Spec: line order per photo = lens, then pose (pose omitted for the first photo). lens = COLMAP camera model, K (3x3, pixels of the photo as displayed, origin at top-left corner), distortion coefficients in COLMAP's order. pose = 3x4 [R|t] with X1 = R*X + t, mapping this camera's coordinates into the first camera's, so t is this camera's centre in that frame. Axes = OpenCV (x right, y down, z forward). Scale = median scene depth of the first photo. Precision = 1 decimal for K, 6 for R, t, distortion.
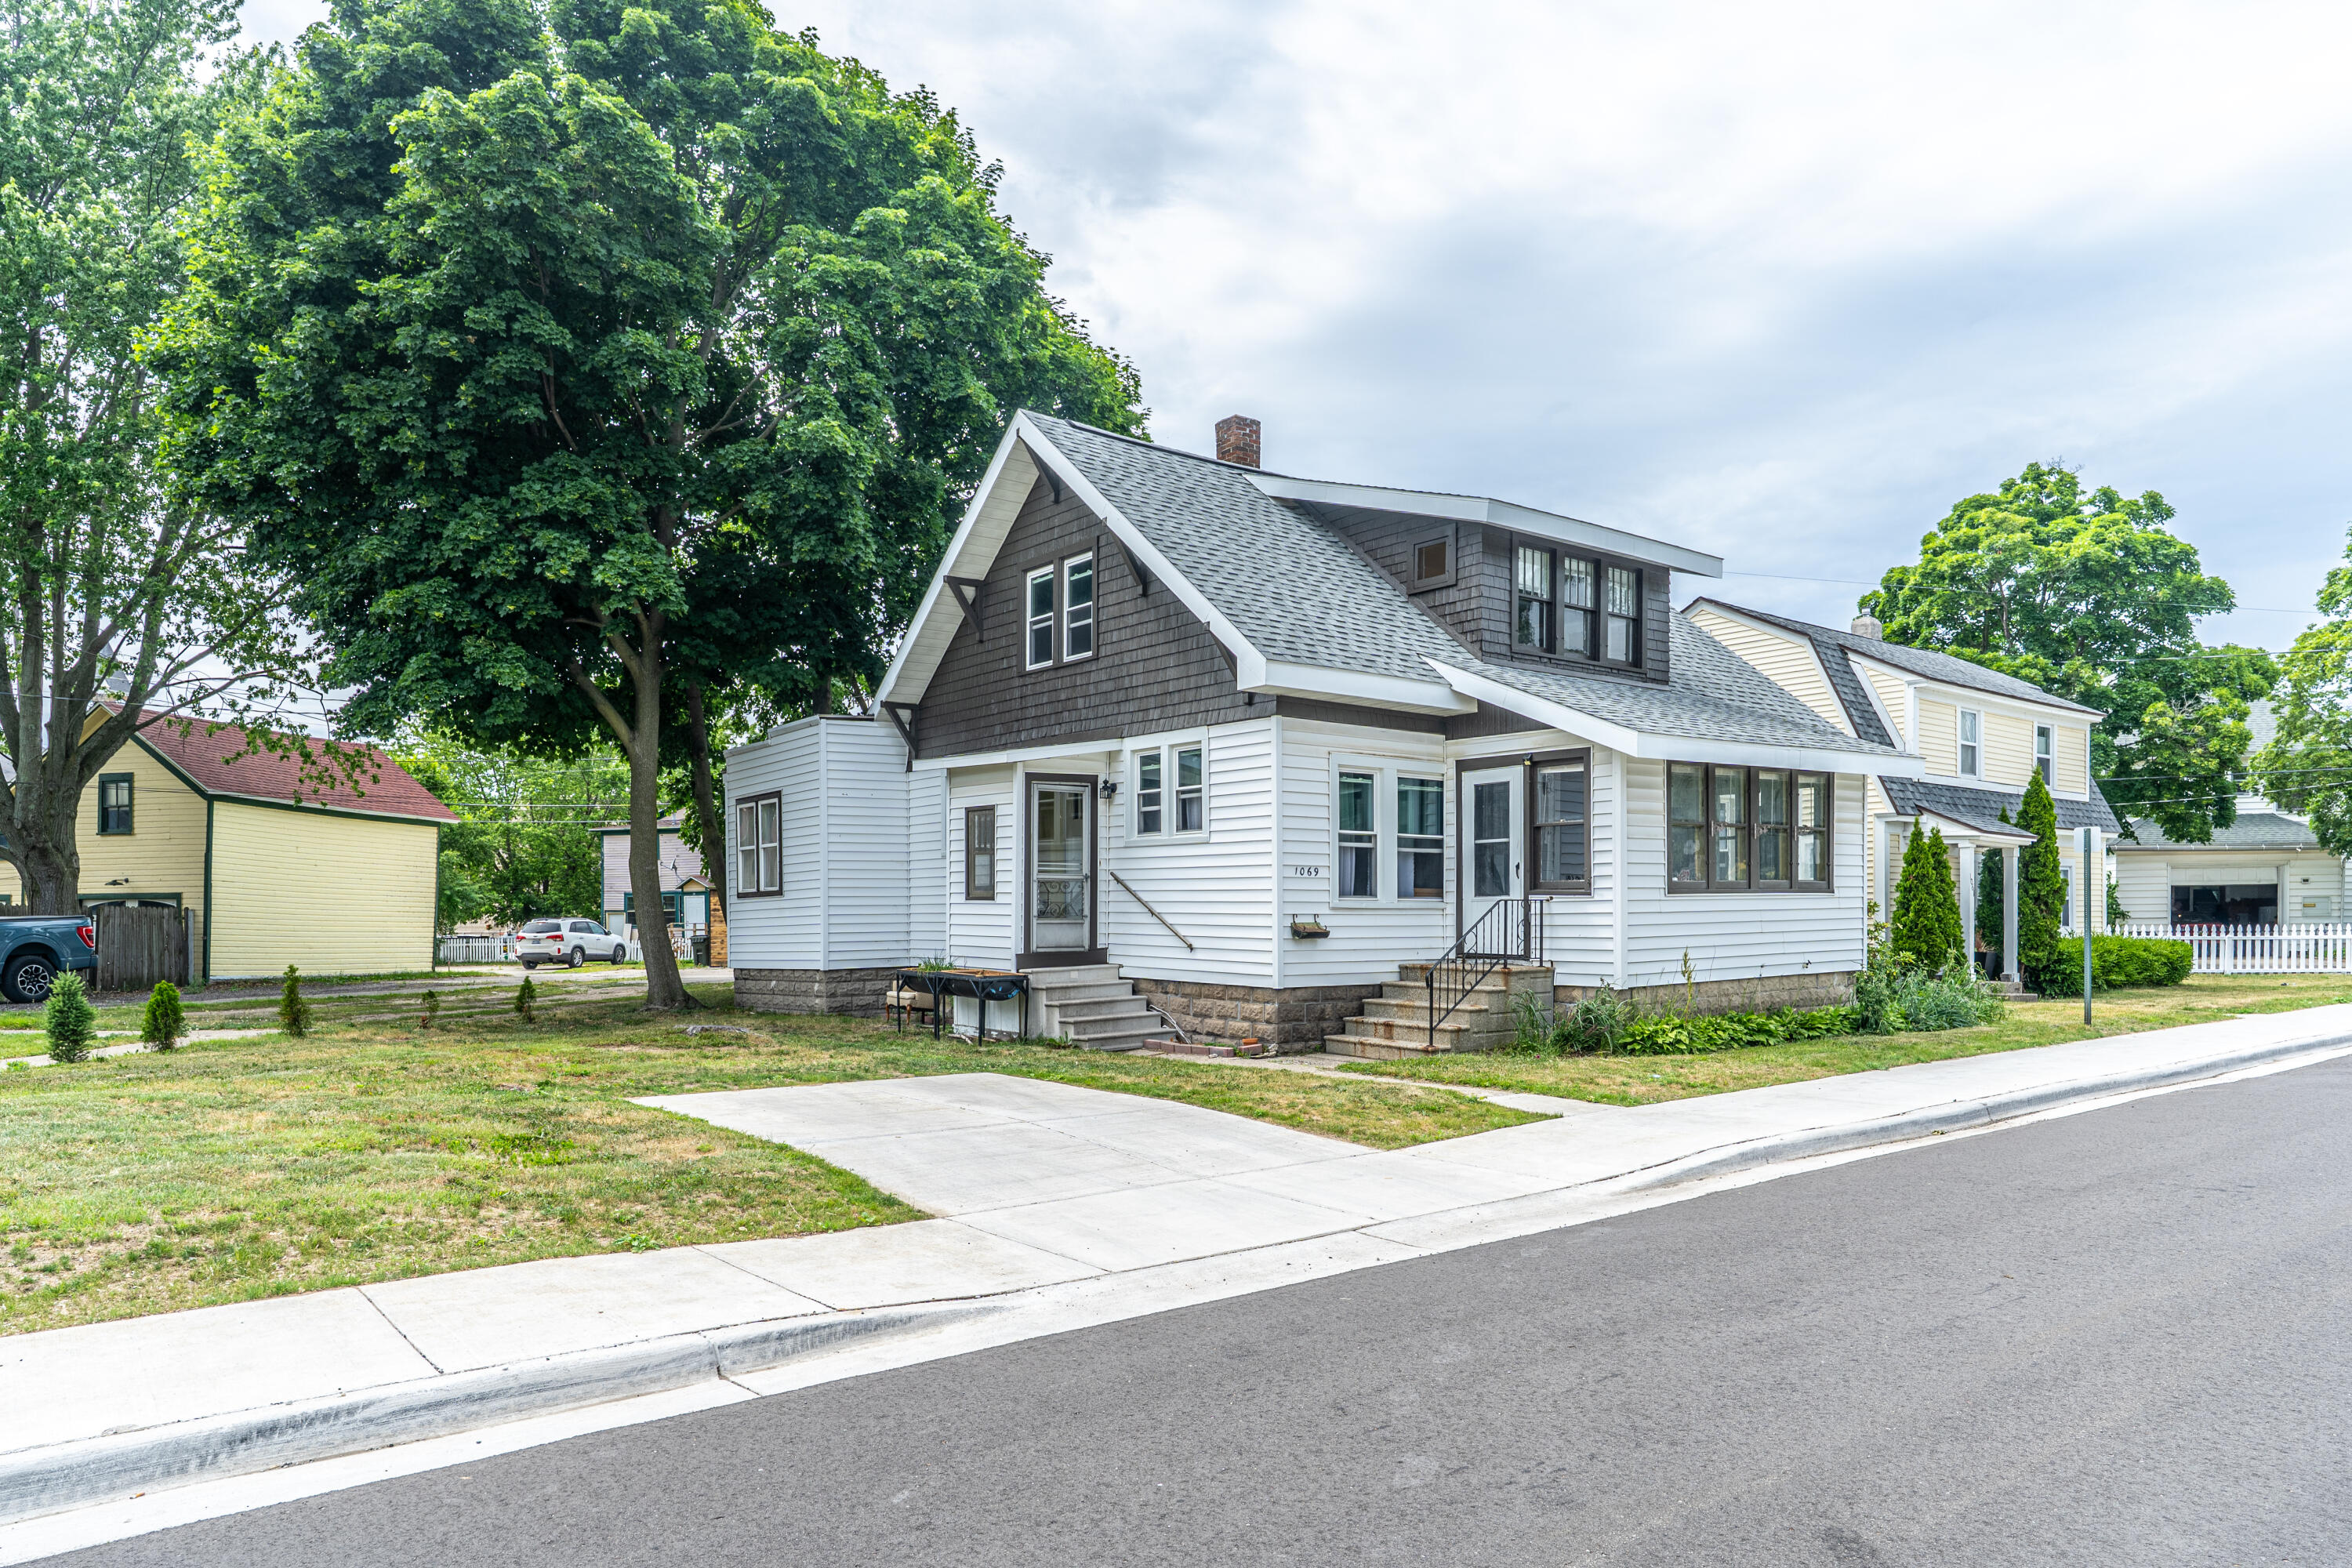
lens RADIAL K [[1499.0, 0, 1176.0], [0, 1499.0, 784.0], [0, 0, 1]] dist [-0.000083, 0.000280]
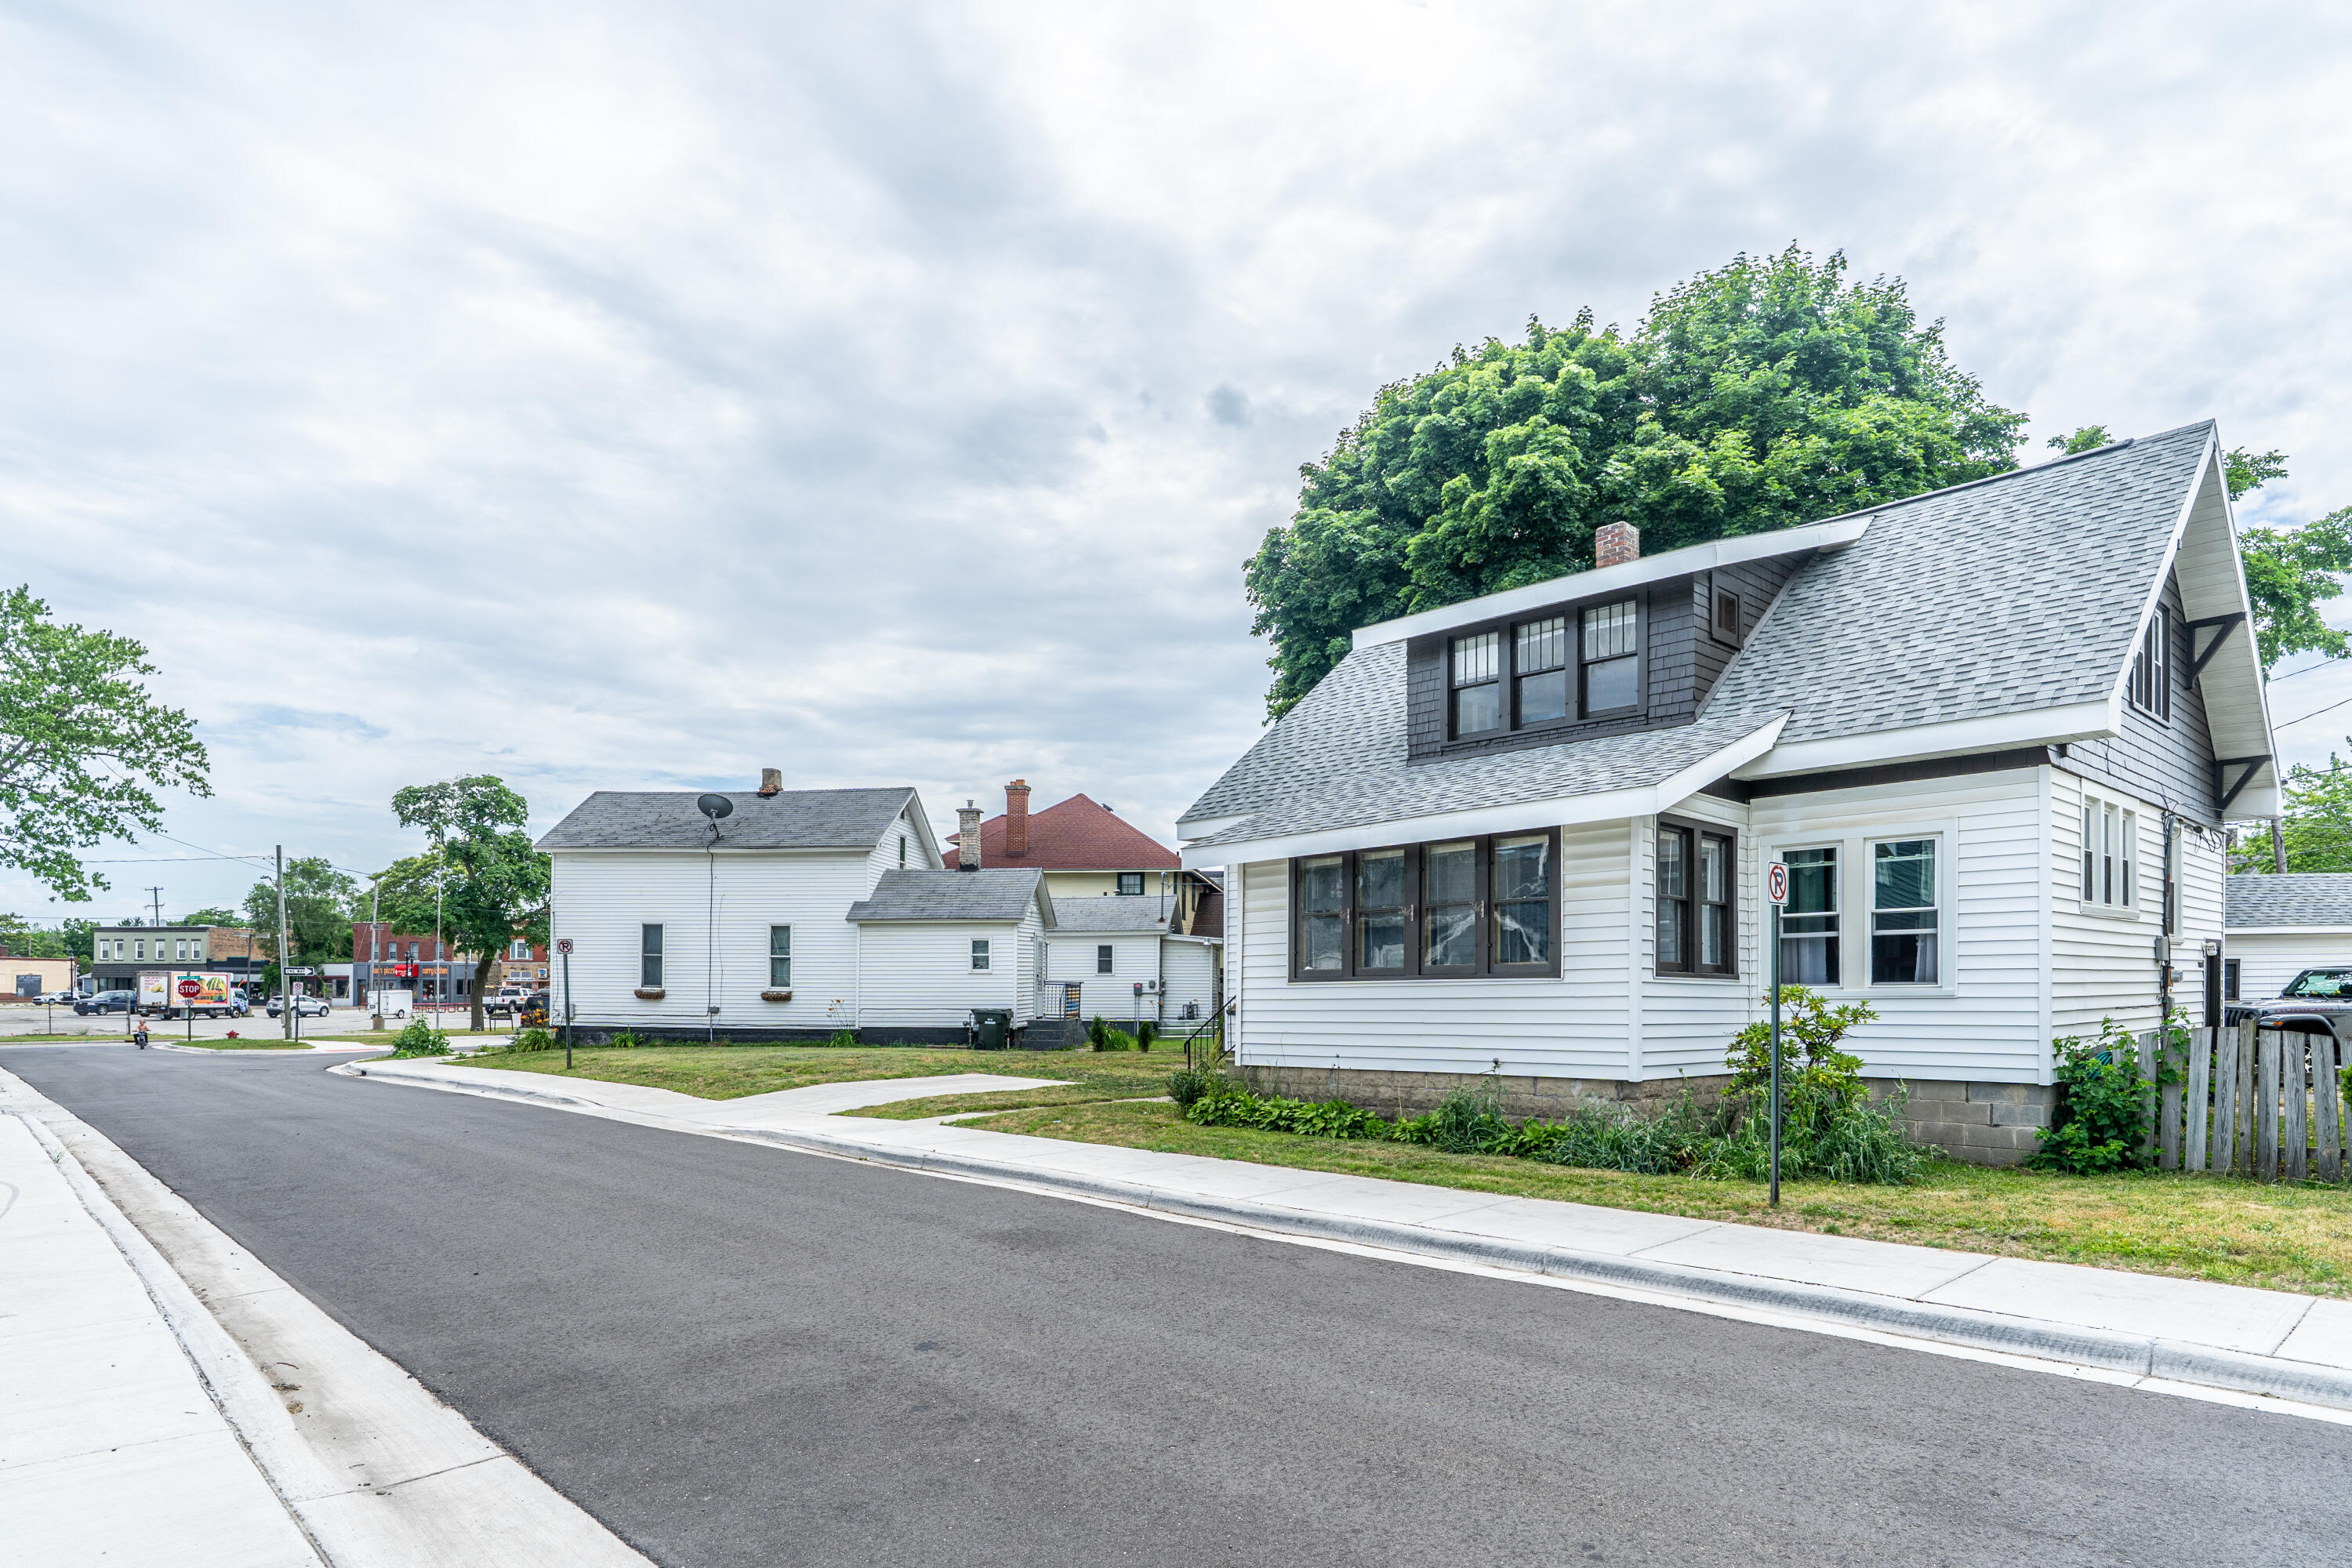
lens RADIAL K [[1300.6, 0, 1169.4], [0, 1300.6, 819.9], [0, 0, 1]] dist [-0.012373, 0.000357]
pose [[0.084838, -0.125474, -0.988463, 1.191576], [0.082649, 0.989507, -0.118513, 0.058018], [0.992961, -0.071642, 0.094318, 0.785574]]
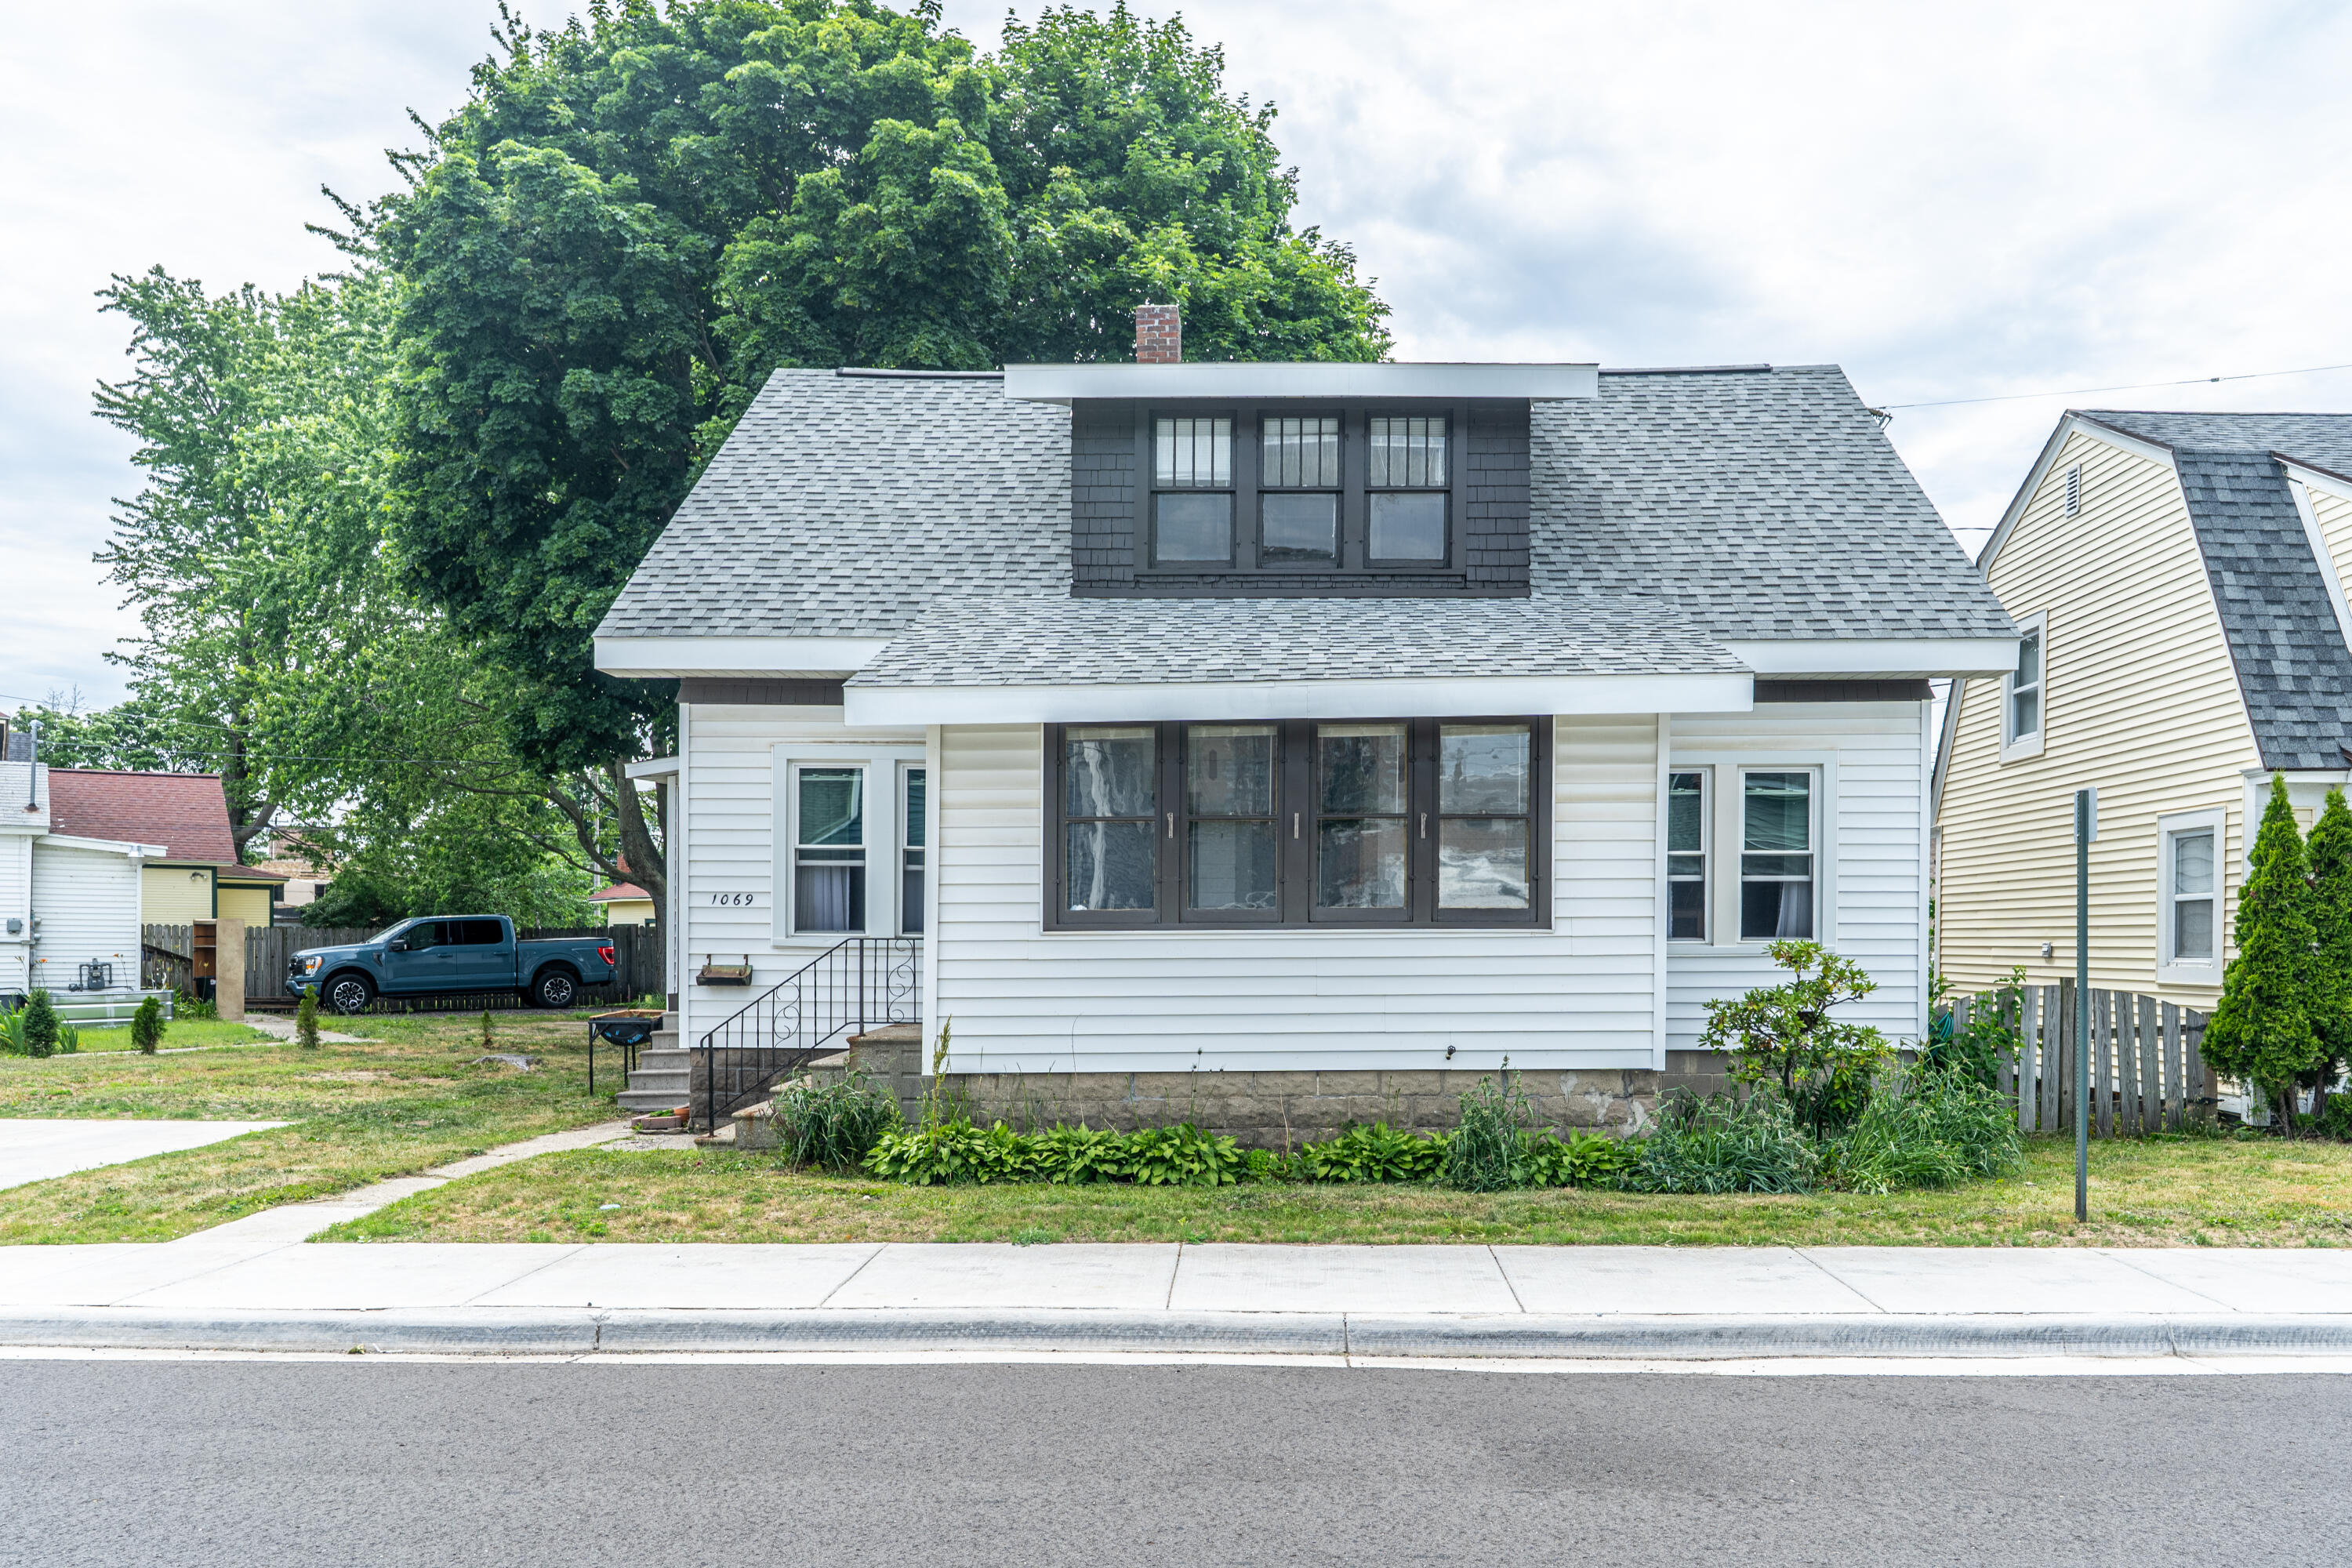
lens RADIAL K [[1688.9, 0, 1176.0], [0, 1688.9, 784.0], [0, 0, 1]] dist [-0.004347, 0.001345]
pose [[0.767384, -0.051774, -0.639094, 0.790425], [0.046668, 0.998601, -0.024863, 0.029574], [0.639488, -0.010745, 0.768726, 0.453006]]
